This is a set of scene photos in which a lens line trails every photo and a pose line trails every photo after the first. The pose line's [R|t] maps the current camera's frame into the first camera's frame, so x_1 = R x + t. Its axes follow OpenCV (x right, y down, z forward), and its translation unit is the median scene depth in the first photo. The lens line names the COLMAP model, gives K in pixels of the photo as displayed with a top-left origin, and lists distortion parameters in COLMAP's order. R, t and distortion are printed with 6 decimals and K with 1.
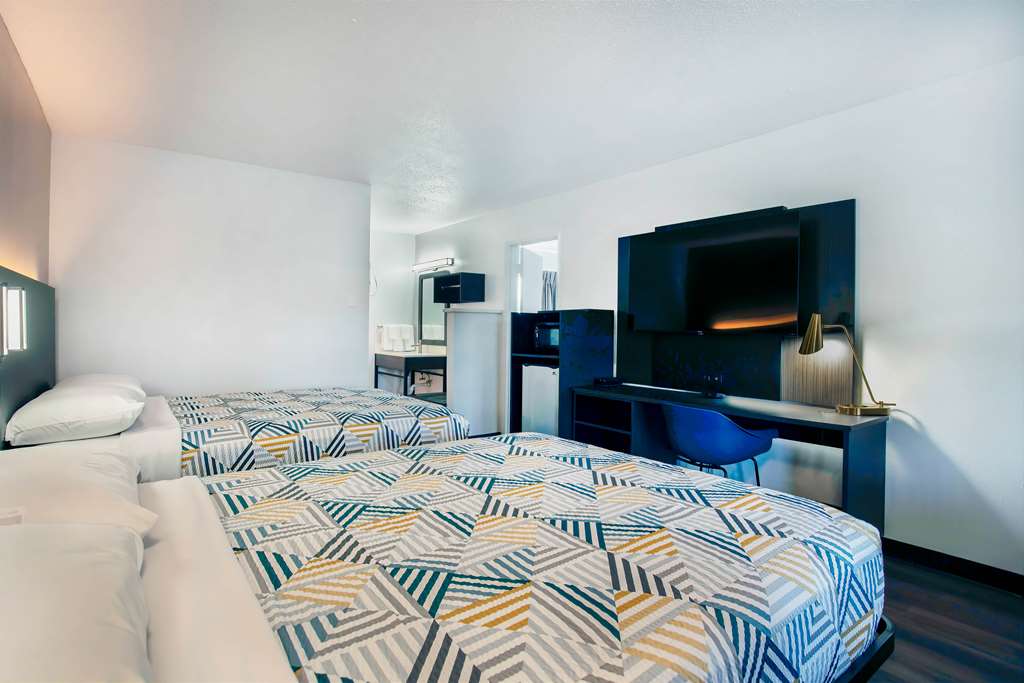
lens RADIAL K [[487.2, 0, 512.8], [0, 487.2, 344.3], [0, 0, 1]] dist [0.000804, -0.000109]
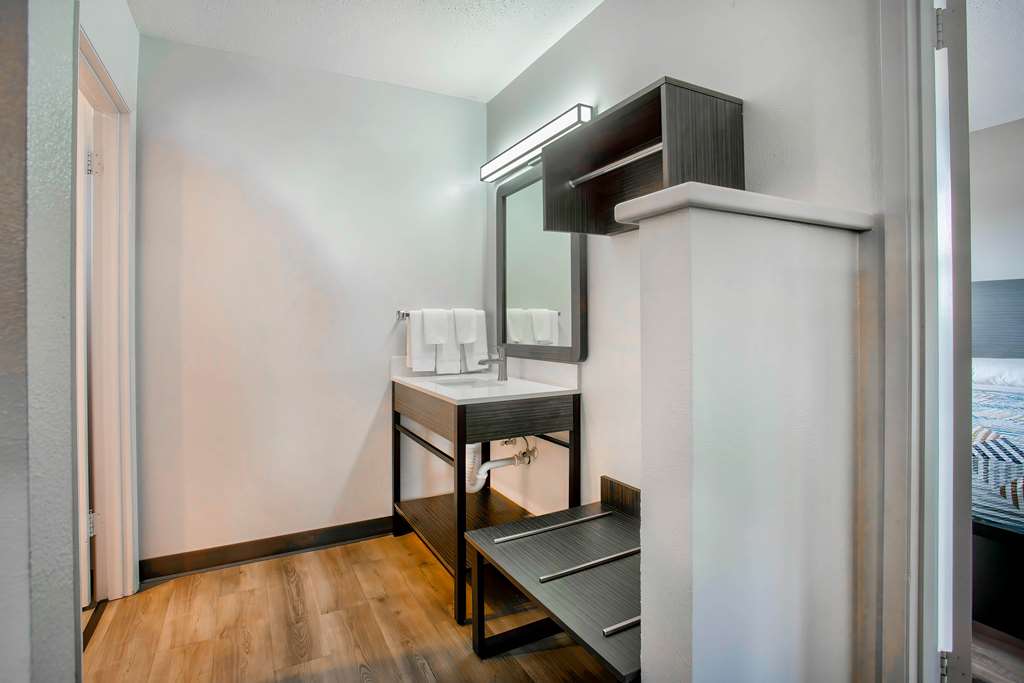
lens RADIAL K [[487.2, 0, 511.7], [0, 487.2, 339.9], [0, 0, 1]] dist [0.000804, -0.000109]
pose [[0.988324, -0.016535, -0.151467, -0.127233], [0.015417, 0.999845, -0.008555, -0.010648], [0.151585, 0.006120, 0.988425, 0.633642]]
